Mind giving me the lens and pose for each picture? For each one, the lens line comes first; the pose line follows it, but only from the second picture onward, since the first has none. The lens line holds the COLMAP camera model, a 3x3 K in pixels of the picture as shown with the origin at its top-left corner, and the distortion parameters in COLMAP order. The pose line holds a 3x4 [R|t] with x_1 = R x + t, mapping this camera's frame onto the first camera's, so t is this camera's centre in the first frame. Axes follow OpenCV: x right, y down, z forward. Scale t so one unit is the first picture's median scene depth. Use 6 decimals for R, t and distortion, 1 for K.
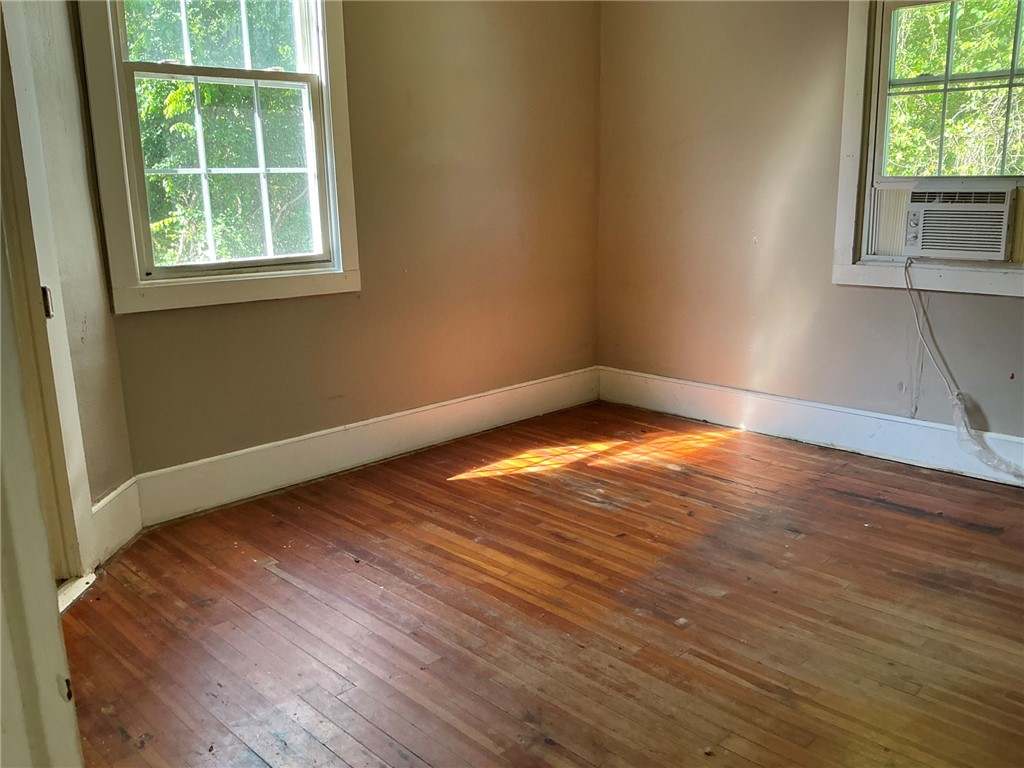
lens RADIAL K [[863.7, 0, 508.8], [0, 863.7, 380.1], [0, 0, 1]] dist [0.134455, -0.272884]
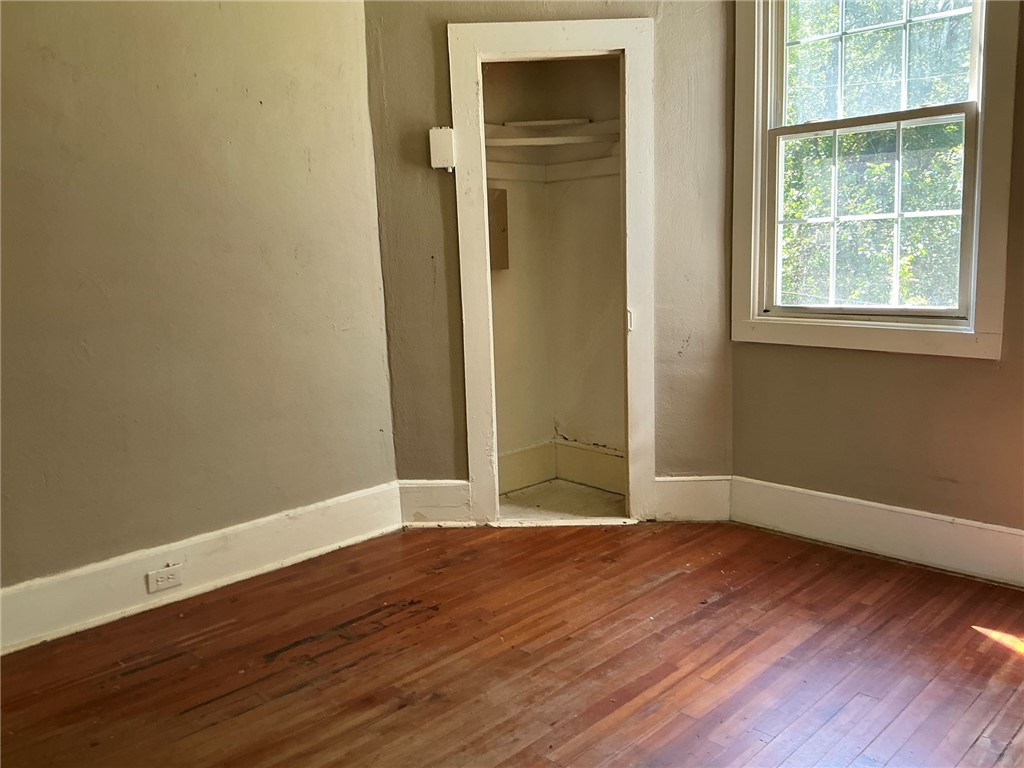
lens RADIAL K [[863.7, 0, 508.8], [0, 863.7, 380.1], [0, 0, 1]] dist [0.134455, -0.272884]
pose [[-0.012356, 0.168422, -0.985638, 0.974225], [-0.188211, 0.967702, 0.167716, -0.212522], [0.982051, 0.187580, 0.019741, 0.869341]]
